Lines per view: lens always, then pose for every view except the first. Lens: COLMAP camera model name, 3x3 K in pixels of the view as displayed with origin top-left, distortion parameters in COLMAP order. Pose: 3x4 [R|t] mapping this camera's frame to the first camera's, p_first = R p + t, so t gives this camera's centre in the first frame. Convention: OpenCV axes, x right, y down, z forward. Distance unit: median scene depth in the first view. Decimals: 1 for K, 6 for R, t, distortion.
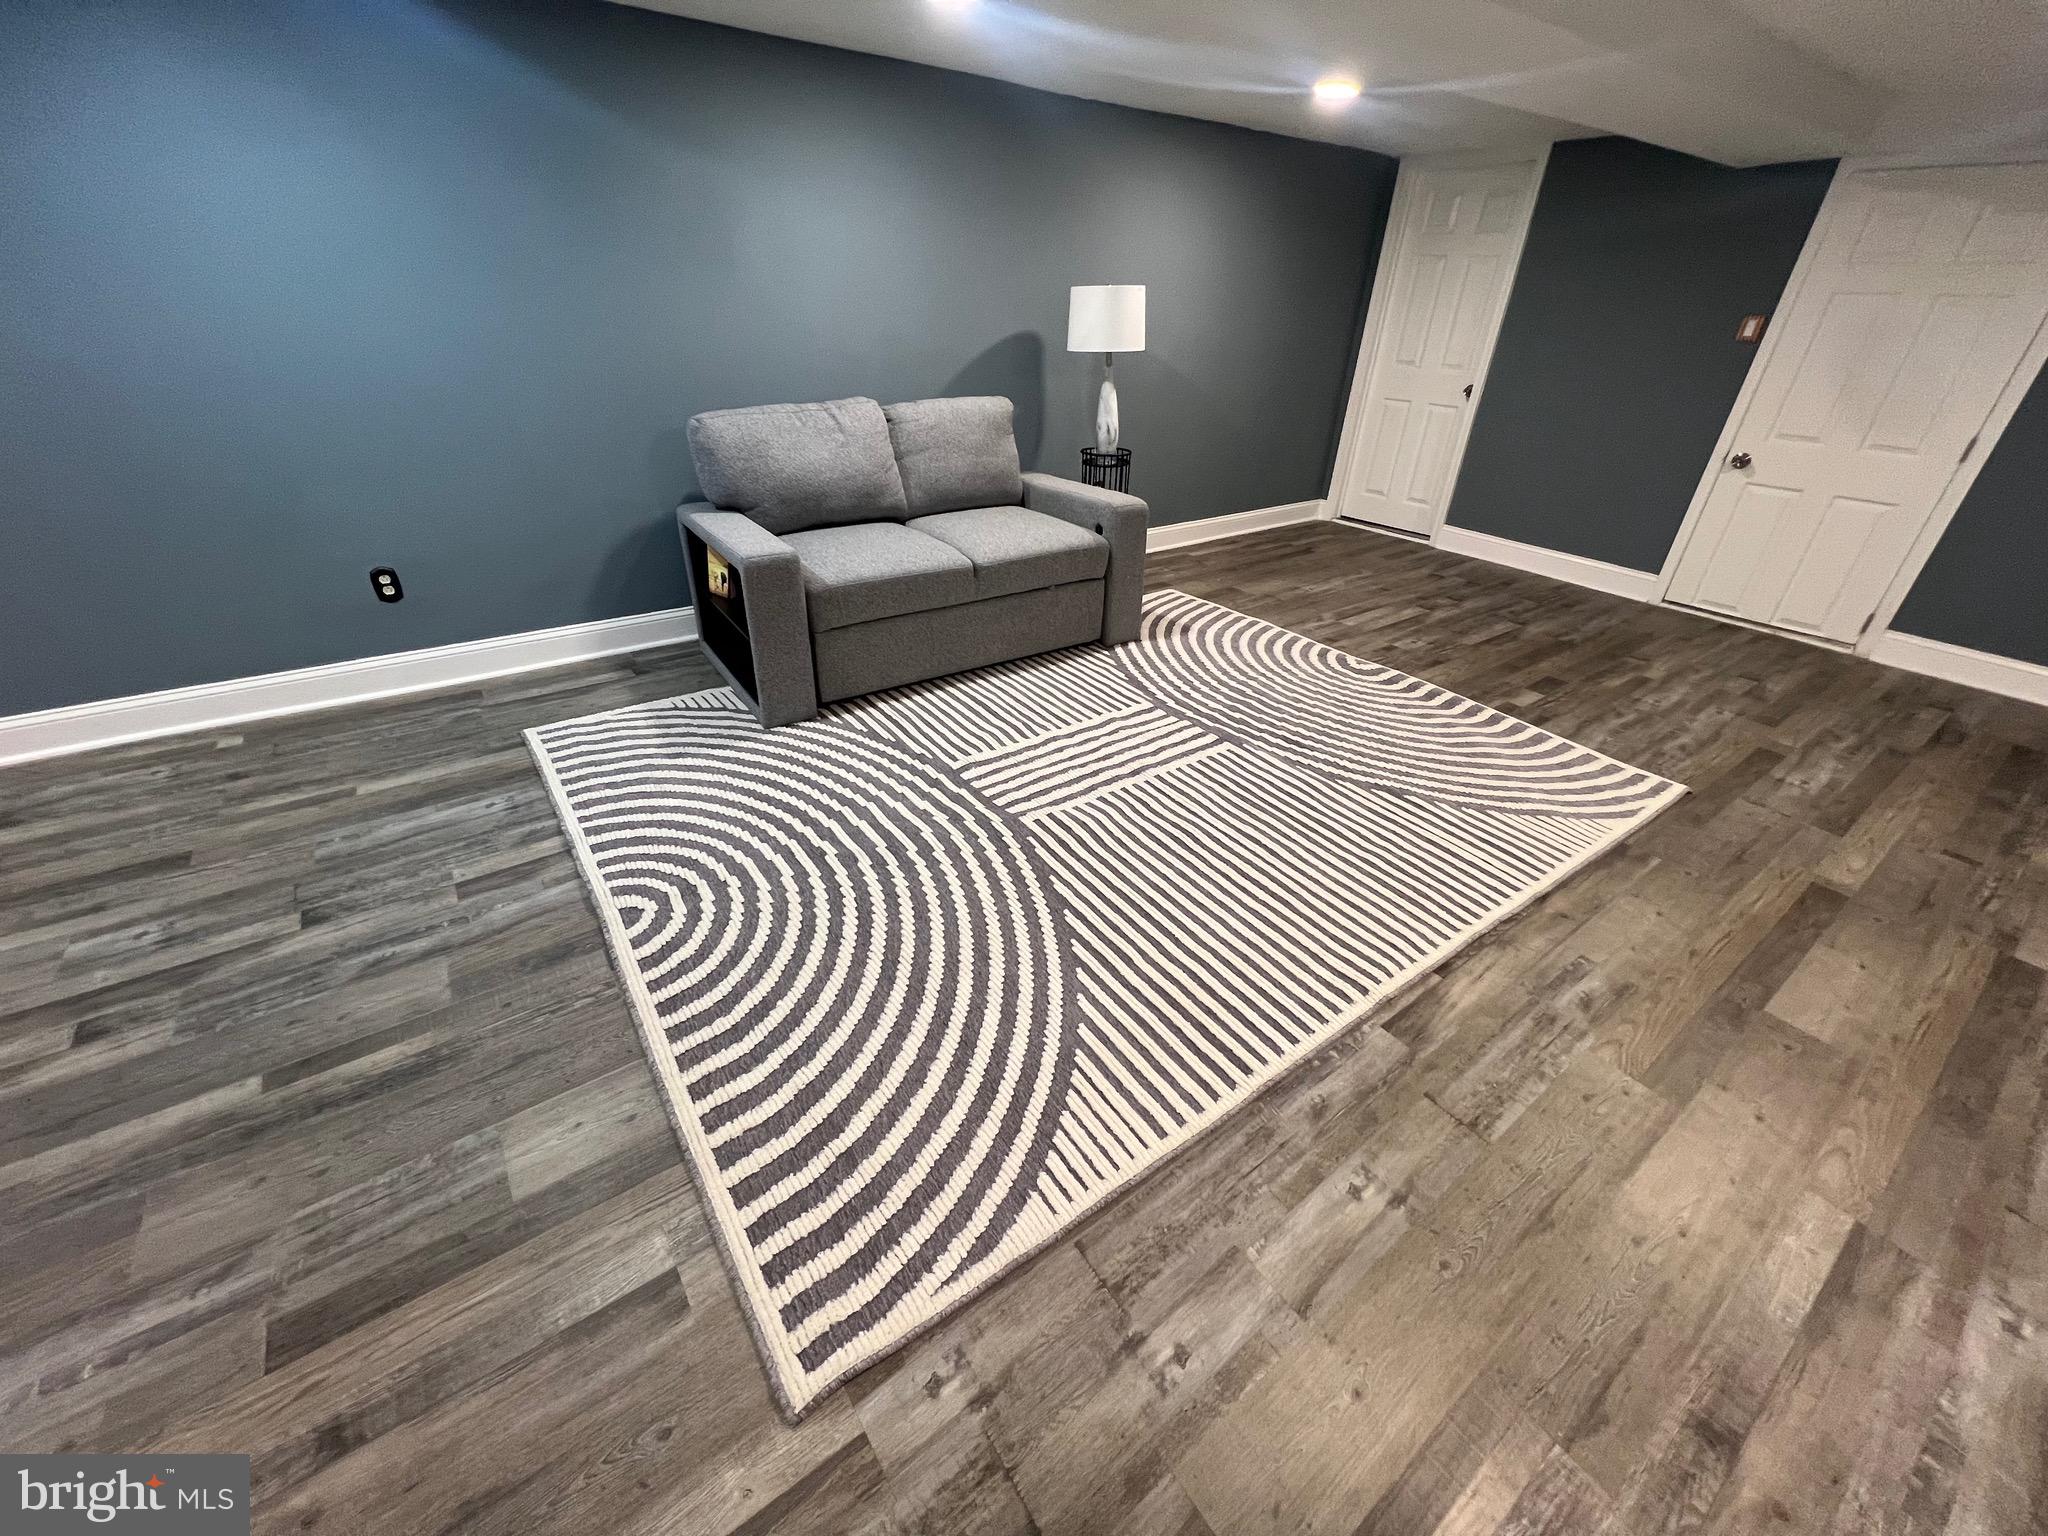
lens RADIAL K [[820.5, 0, 1019.2], [0, 820.5, 764.4], [0, 0, 1]] dist [-0.000173, -0.000247]
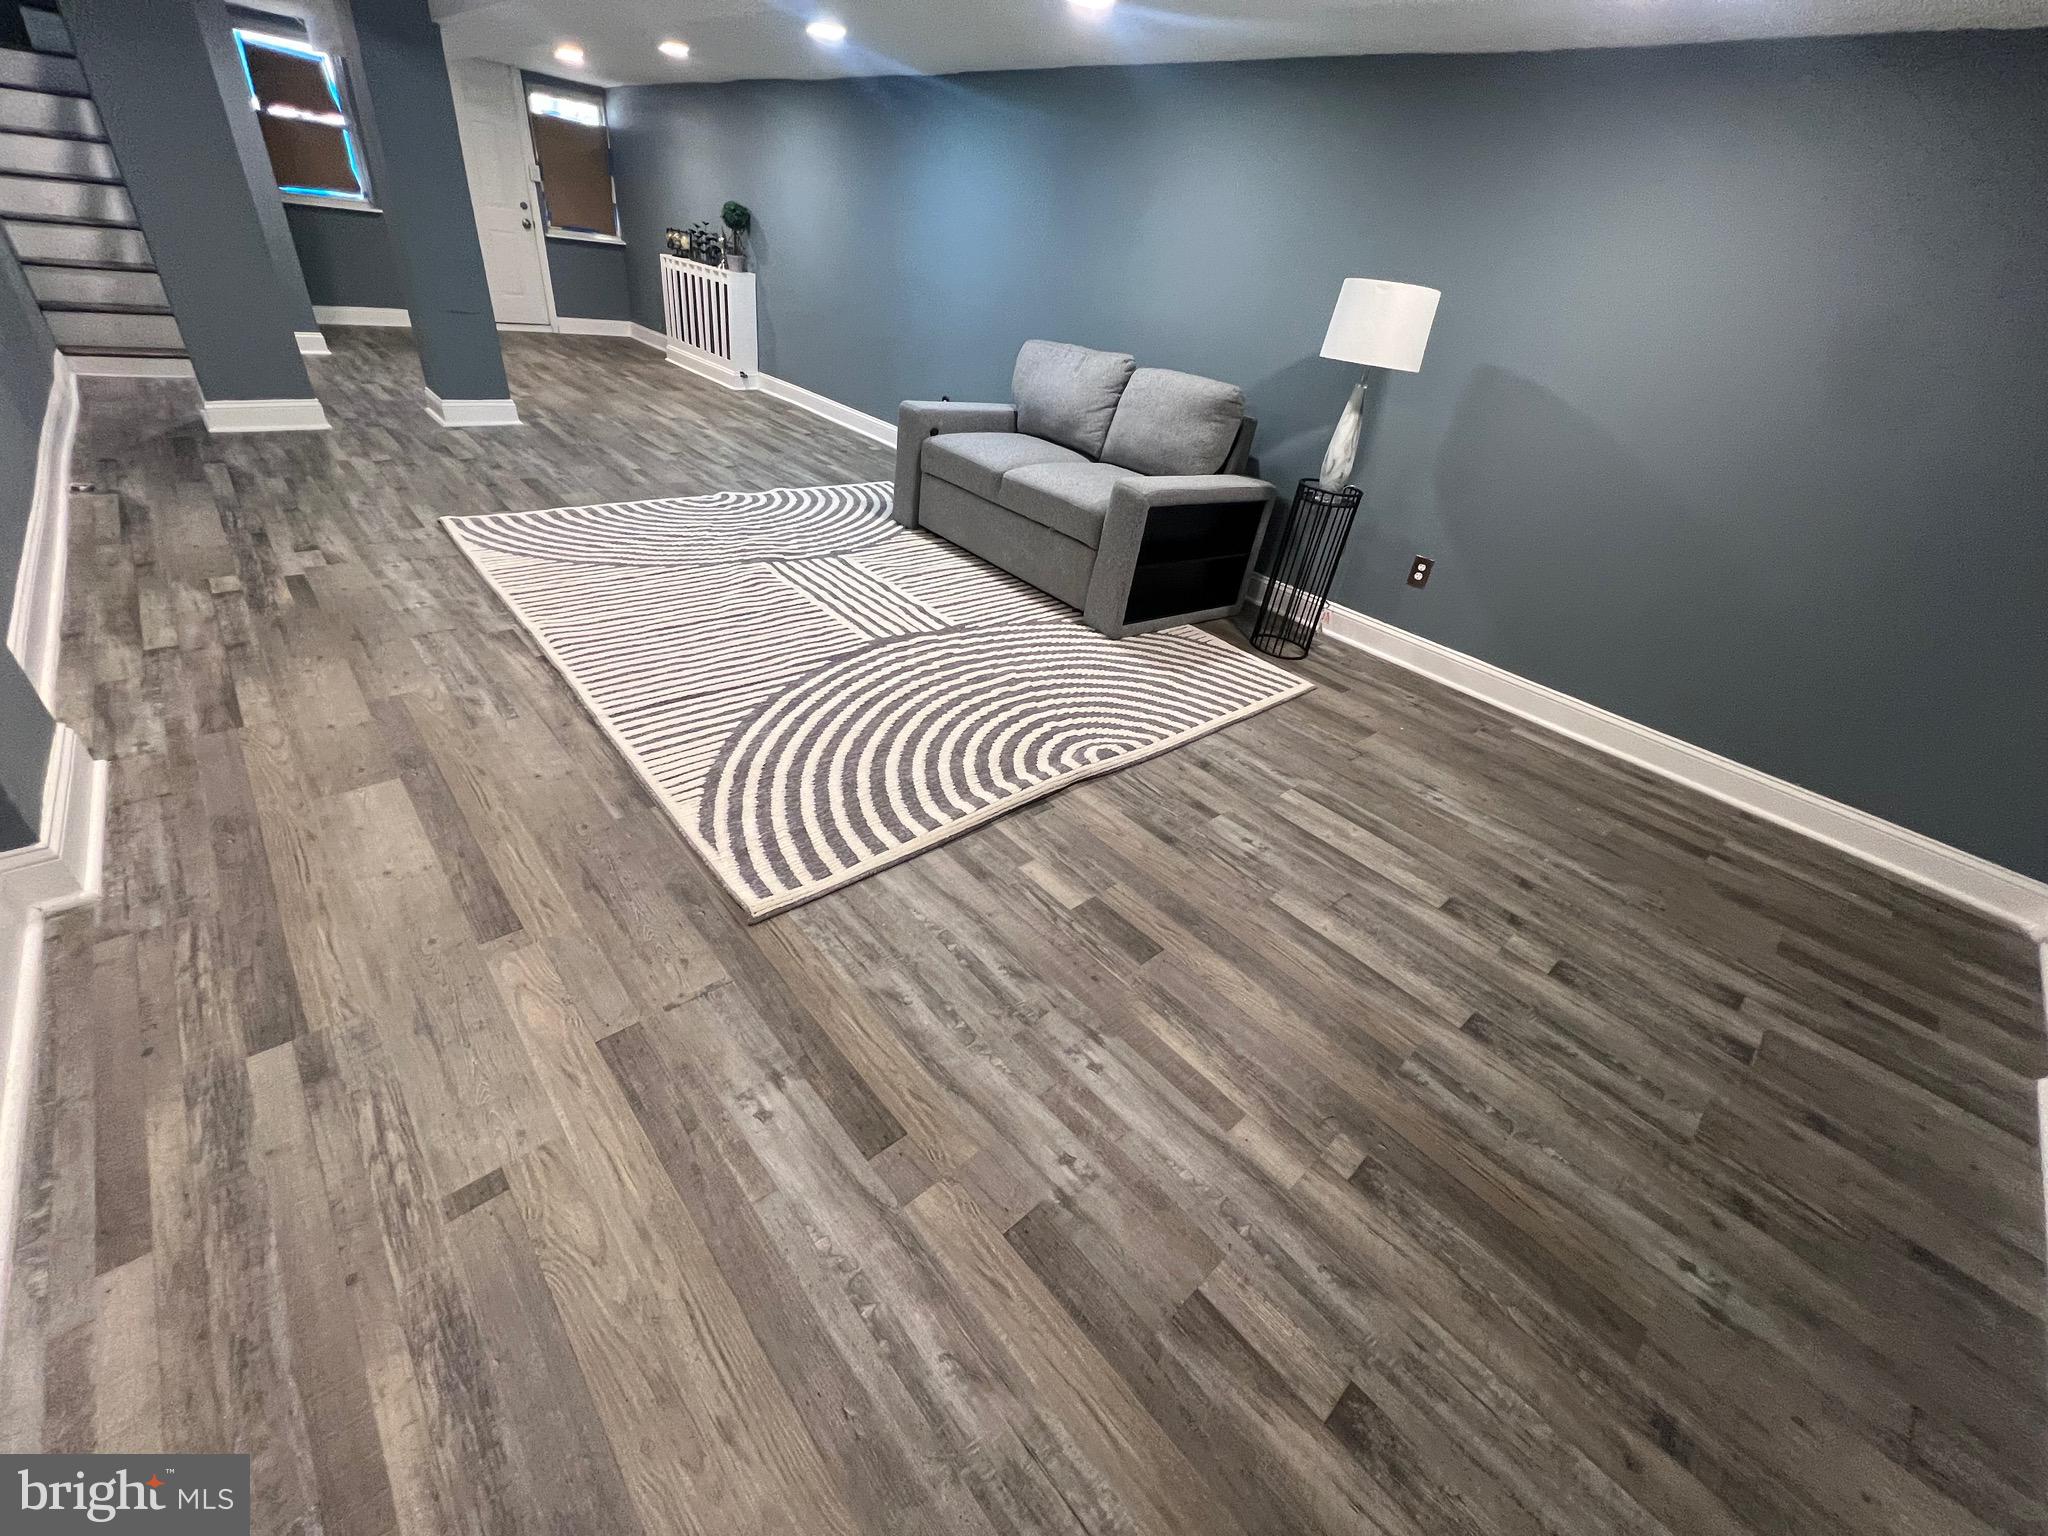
lens RADIAL K [[820.5, 0, 1019.2], [0, 820.5, 764.4], [0, 0, 1]] dist [-0.000173, -0.000247]
pose [[0.107382, 0.515815, -0.849943, 1.412391], [-0.600260, 0.715128, 0.358162, -0.454273], [0.792564, 0.471727, 0.386415, 0.892870]]
